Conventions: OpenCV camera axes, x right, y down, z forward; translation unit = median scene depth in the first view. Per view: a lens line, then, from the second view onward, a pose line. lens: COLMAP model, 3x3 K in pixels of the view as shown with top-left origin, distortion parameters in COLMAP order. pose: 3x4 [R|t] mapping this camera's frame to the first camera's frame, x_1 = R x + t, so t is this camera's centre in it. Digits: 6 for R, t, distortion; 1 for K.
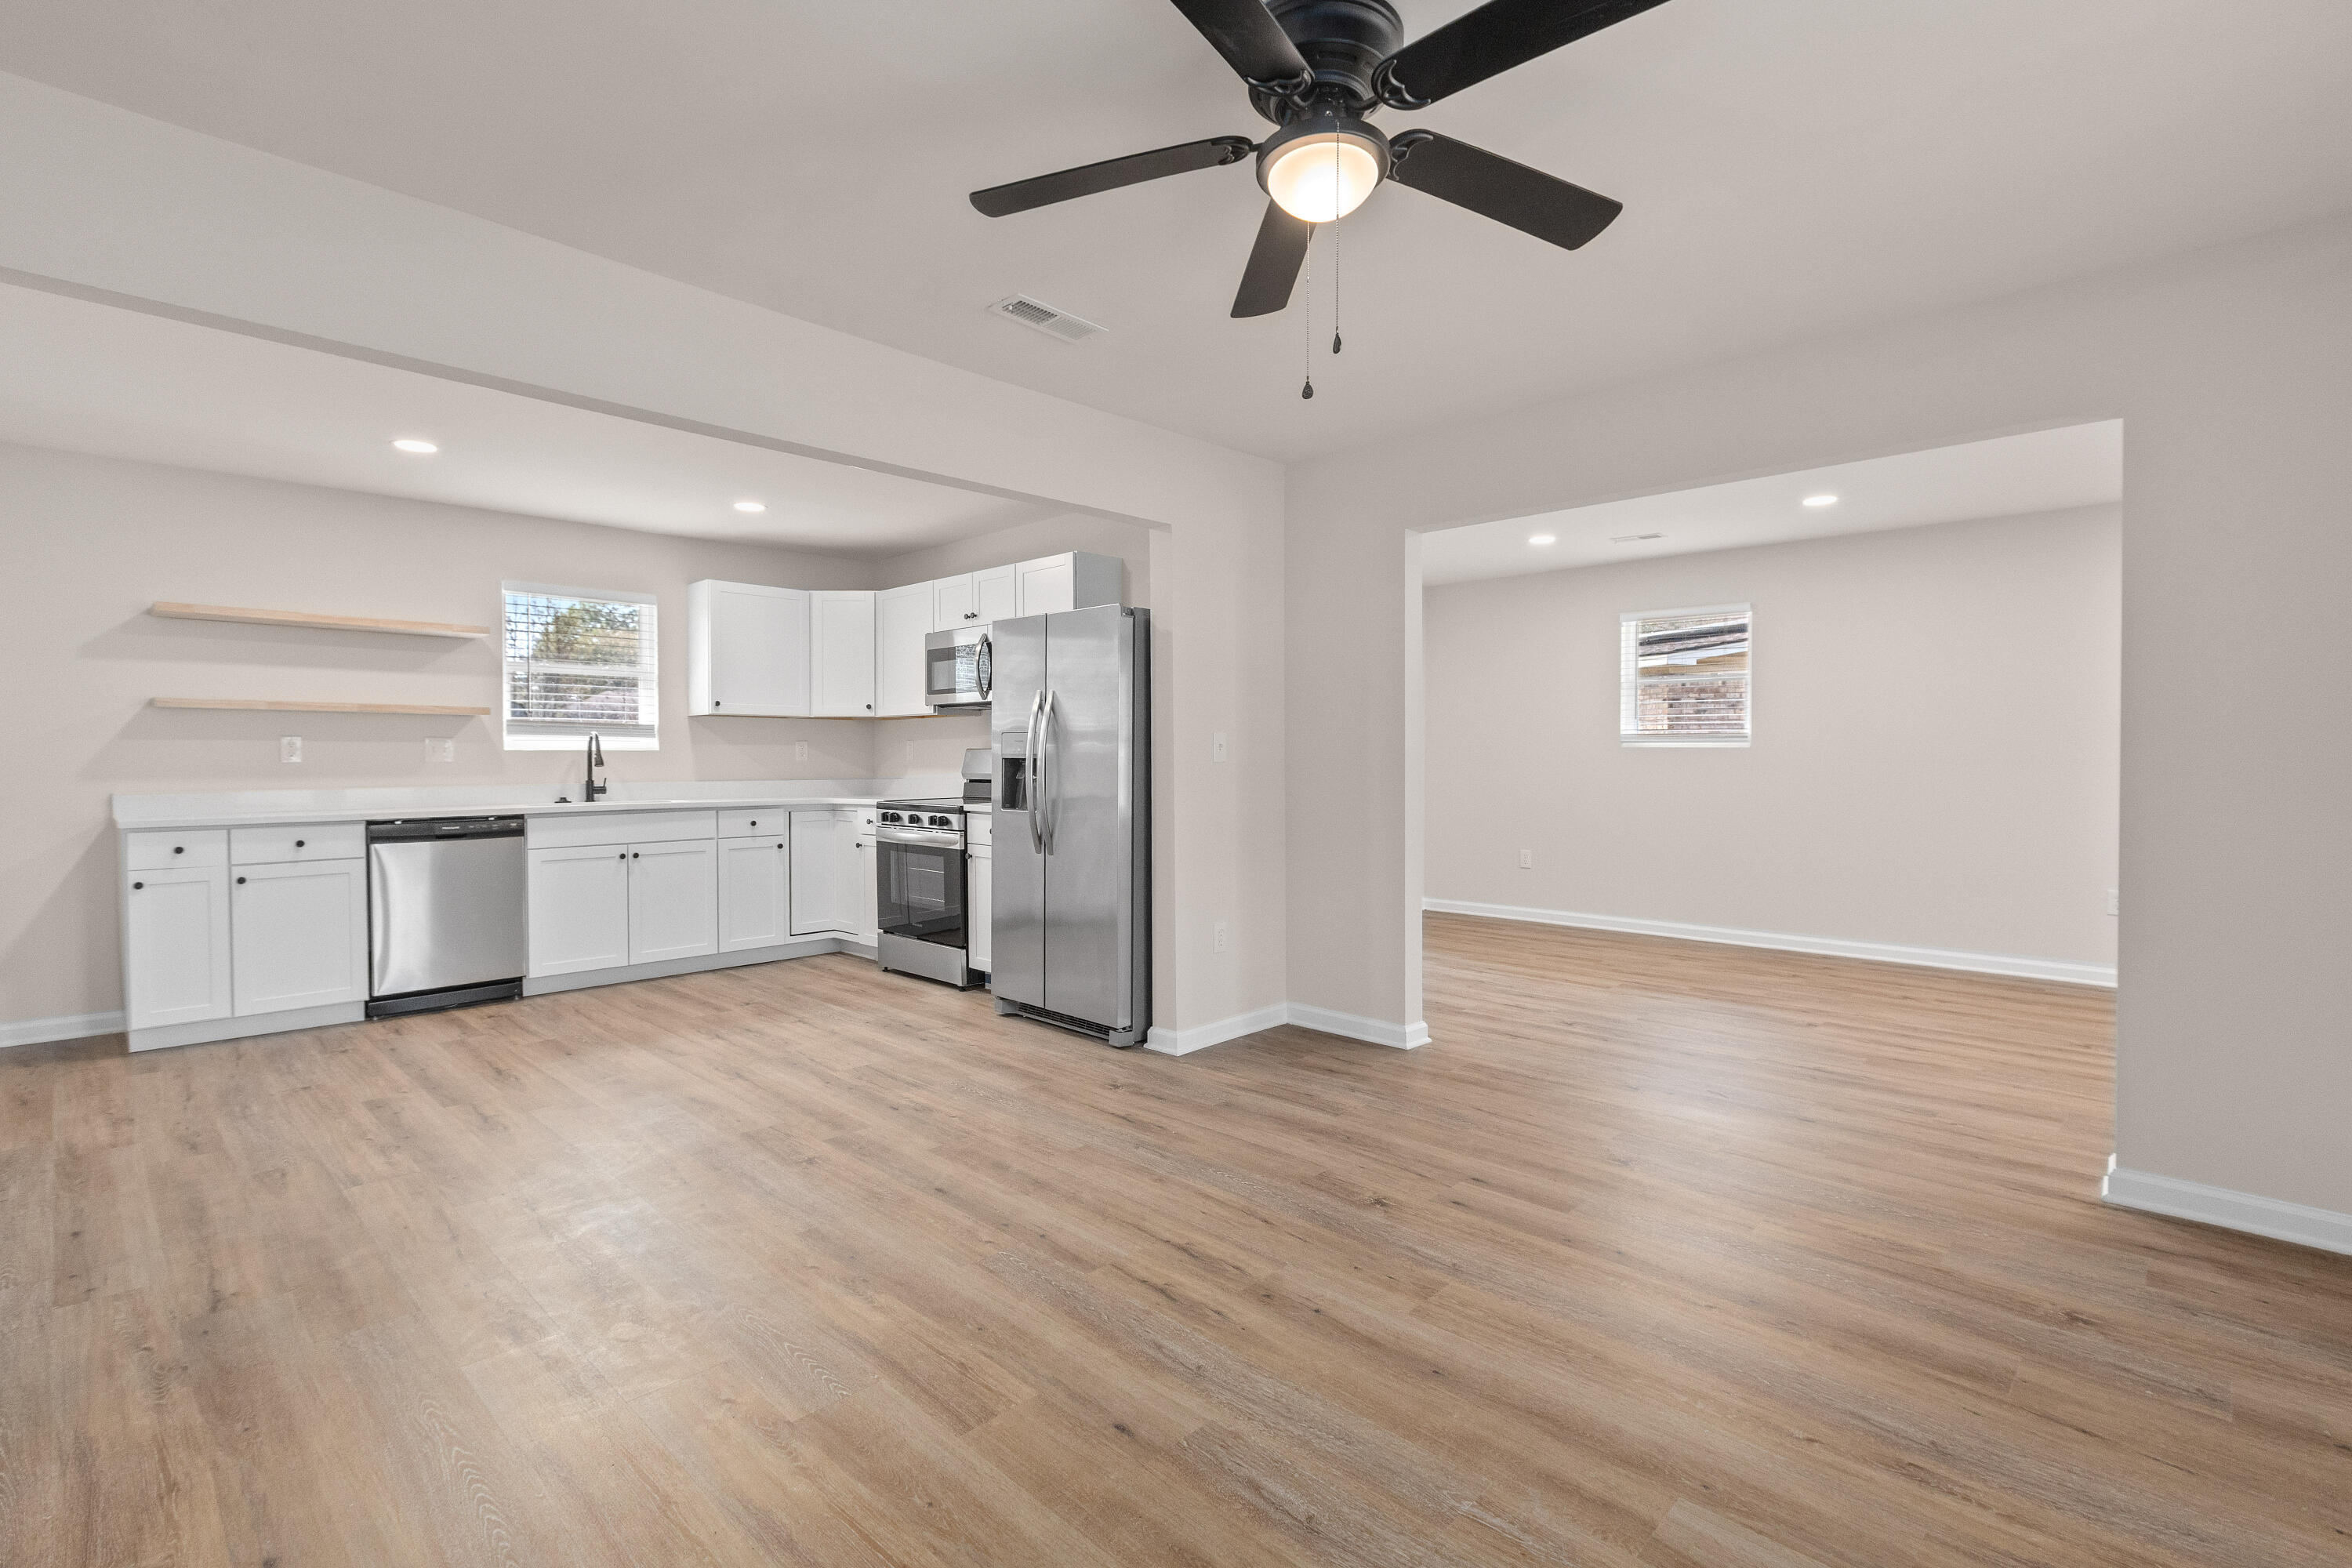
lens RADIAL K [[1076.3, 0, 1170.5], [0, 1076.3, 764.2], [0, 0, 1]] dist [0.011663, 0.000138]
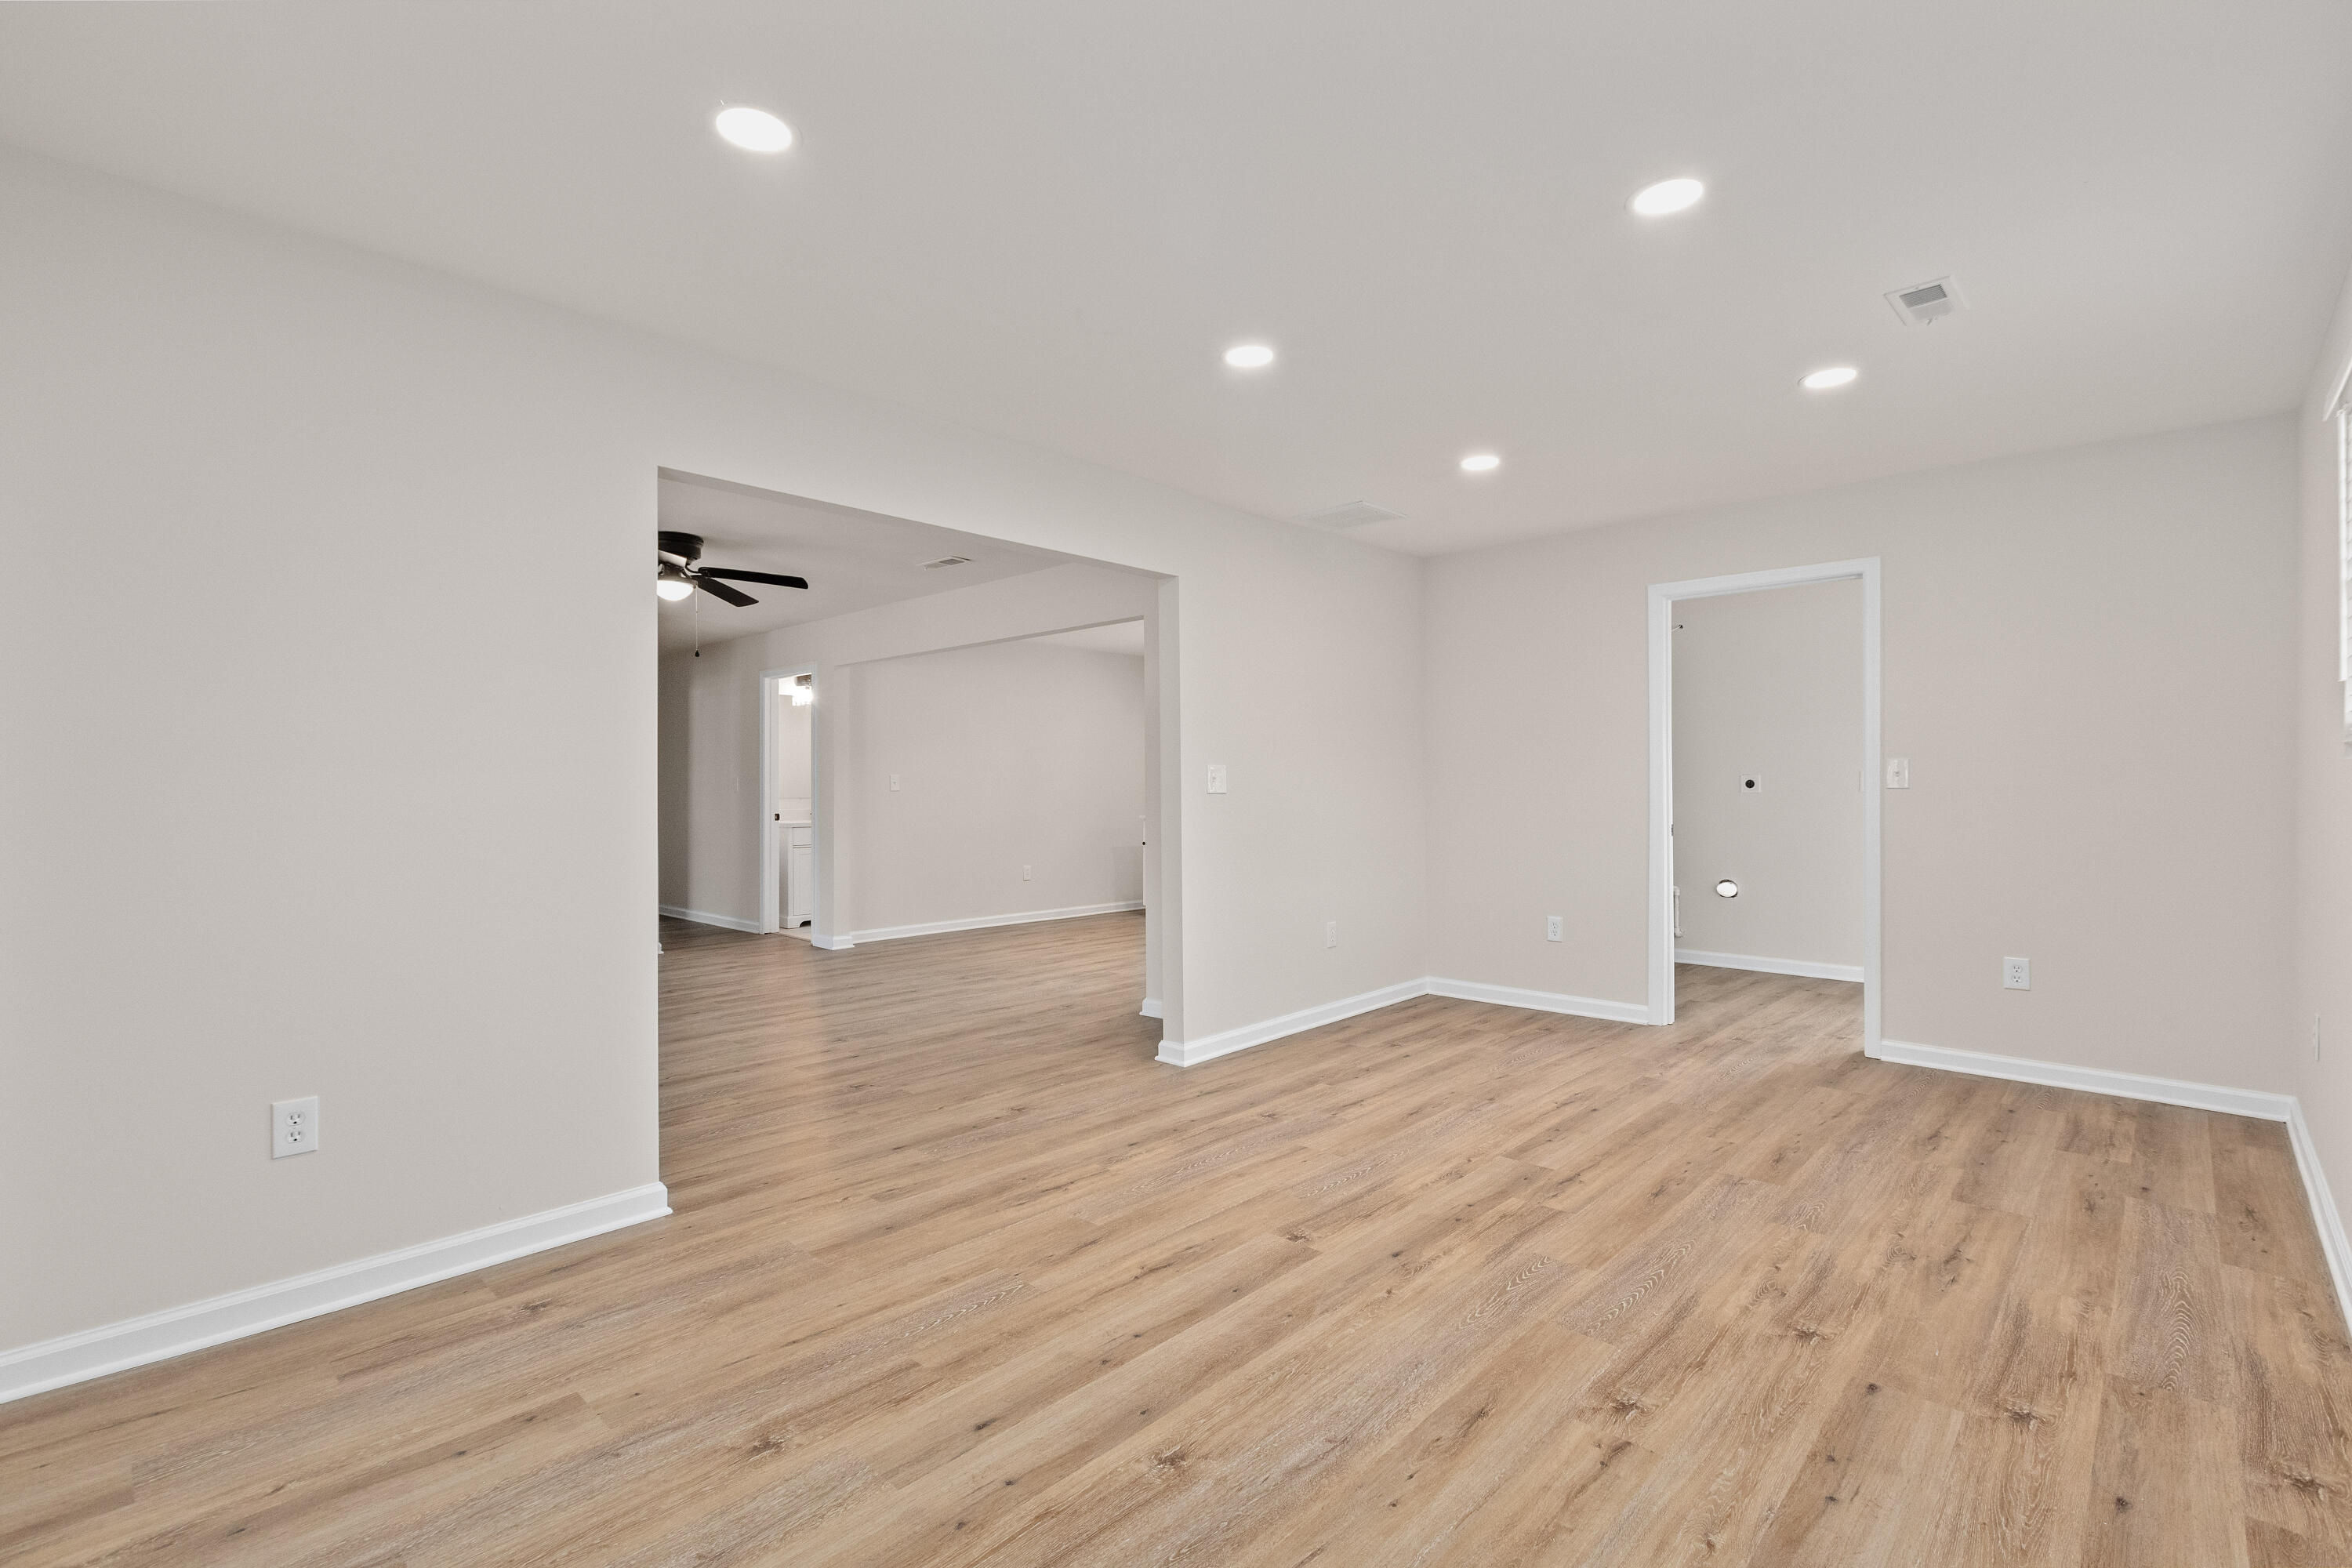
lens RADIAL K [[1076.3, 0, 1172.7], [0, 1076.3, 783.4], [0, 0, 1]] dist [0.011663, 0.000138]
pose [[0.026171, 0.012352, -0.999581, 1.956476], [-0.001502, 0.999923, 0.012317, -0.031570], [0.999656, 0.001179, 0.026187, 1.503813]]
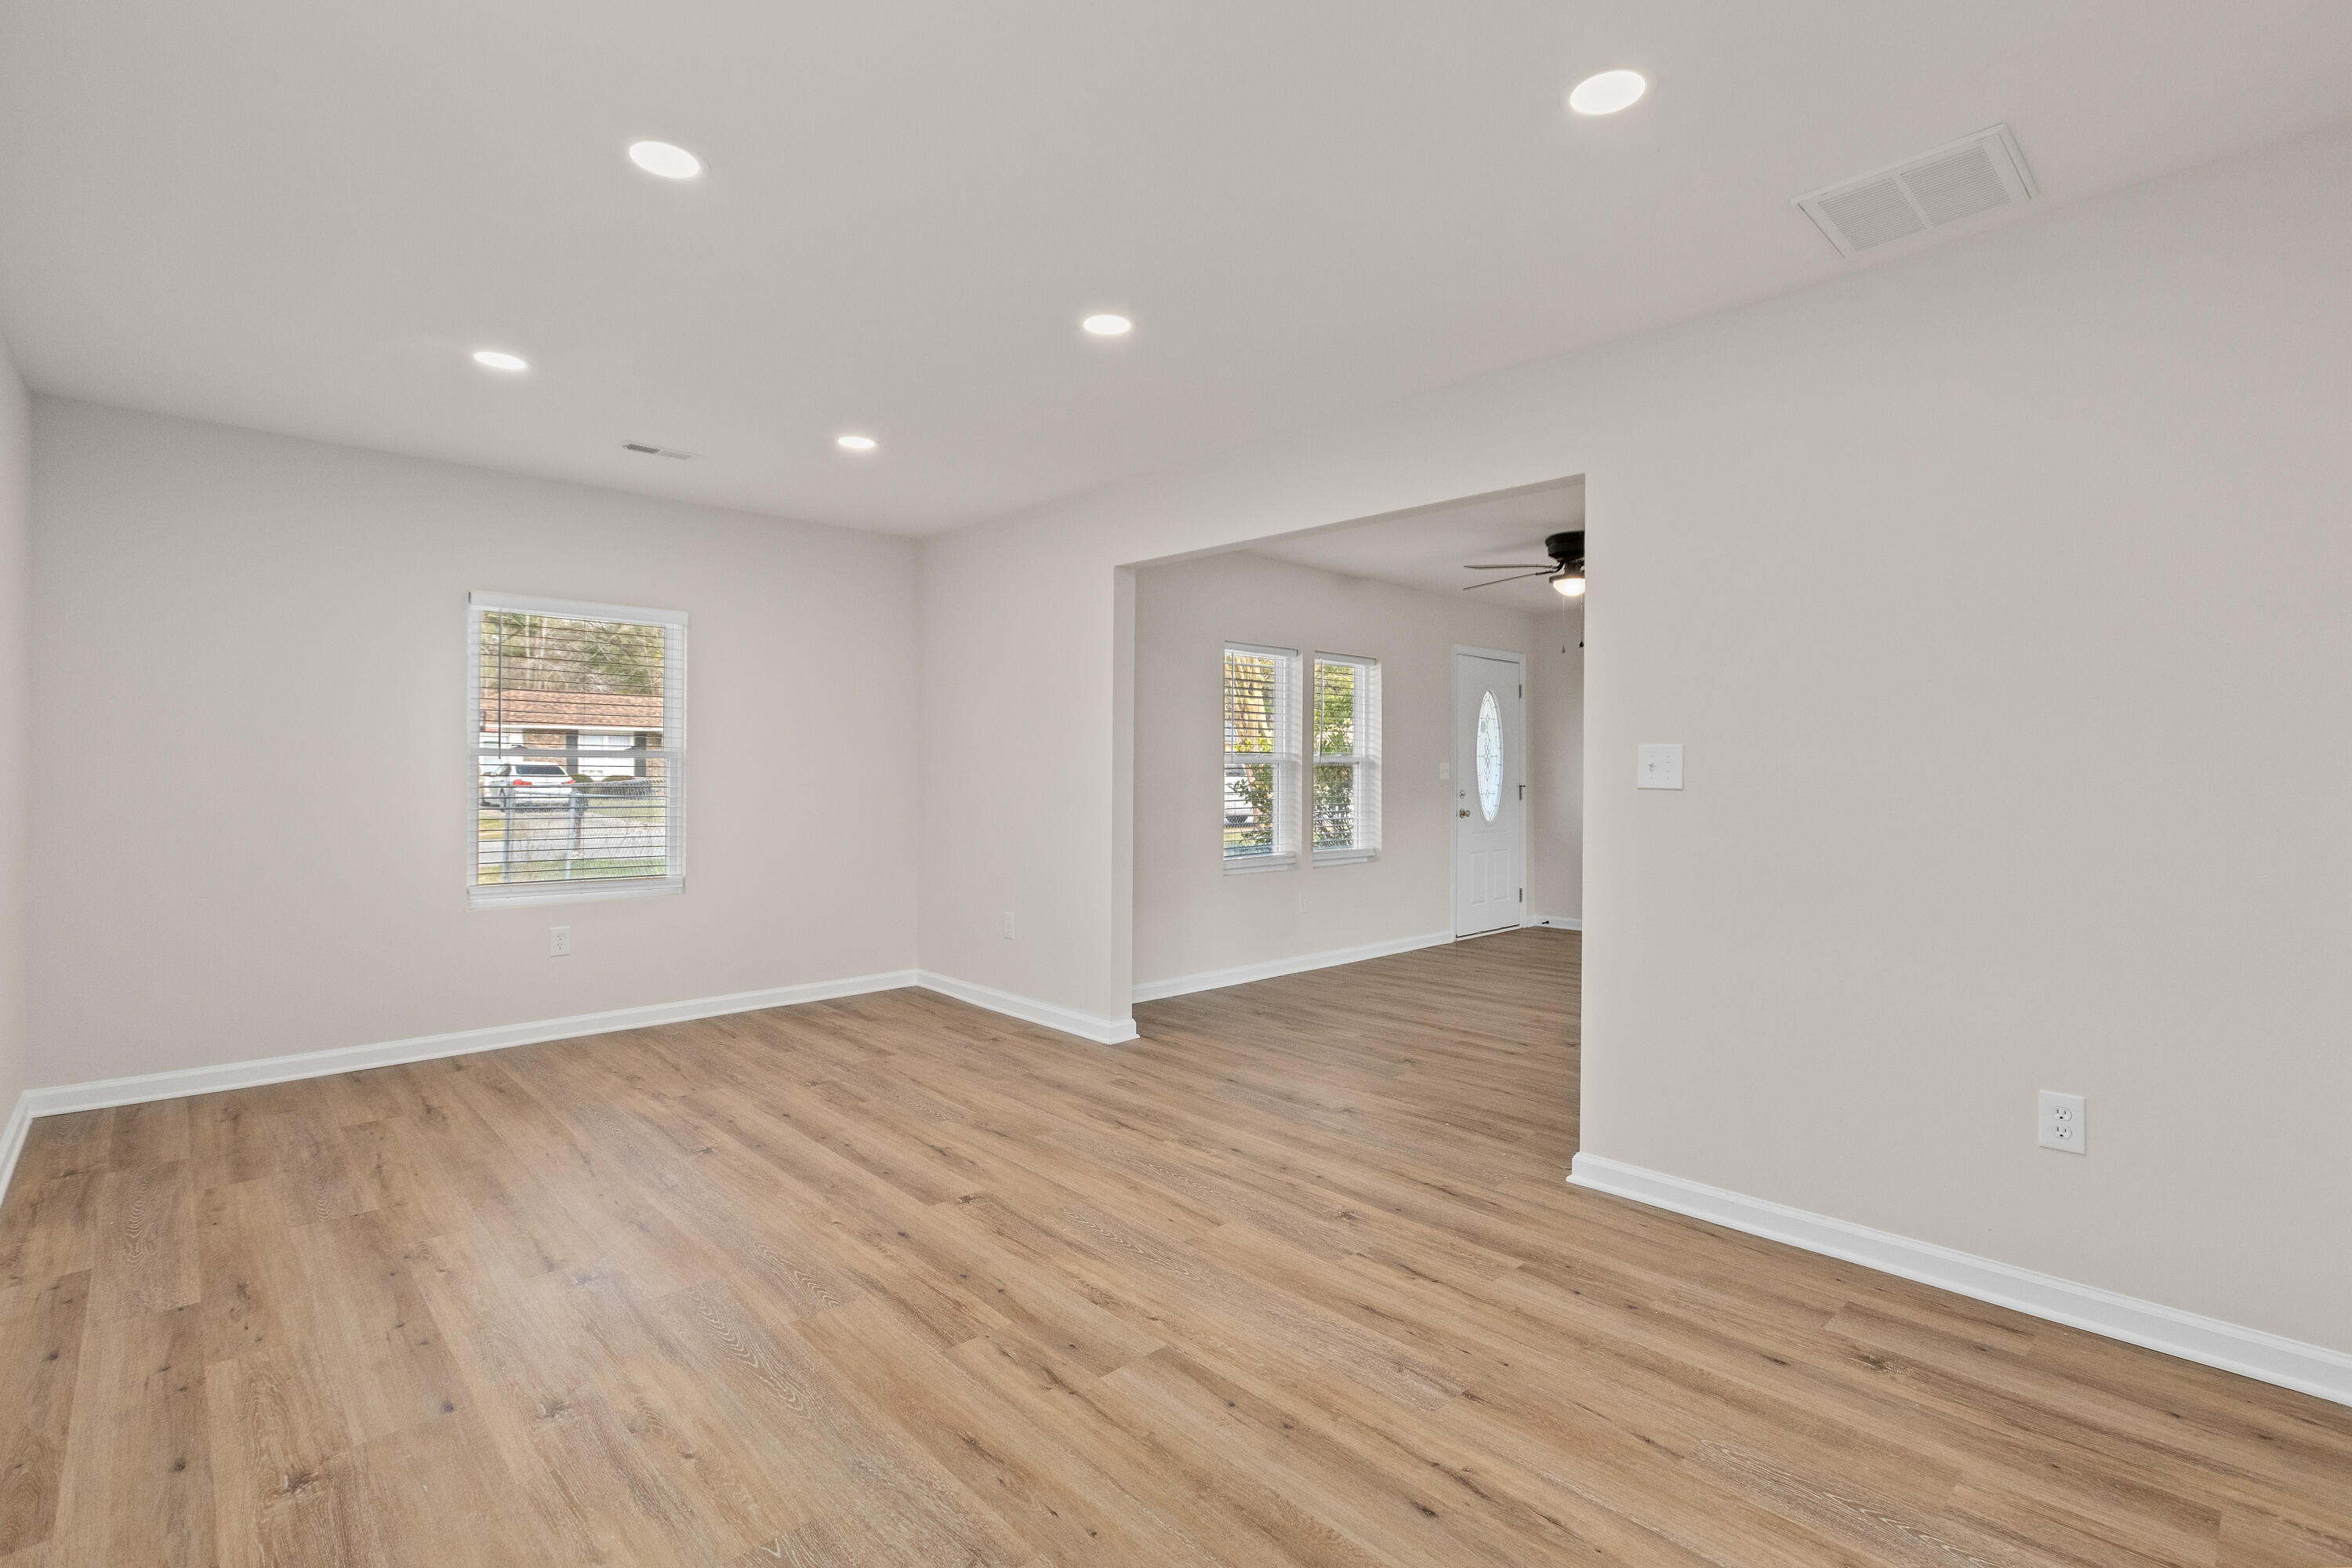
lens RADIAL K [[1076.3, 0, 1171.5], [0, 1076.3, 704.0], [0, 0, 1]] dist [0.011663, 0.000138]
pose [[-0.998816, 0.014924, 0.046308, 0.724537], [0.012201, 0.998210, -0.058542, -0.022813], [-0.047099, -0.057907, -0.997210, 2.711640]]
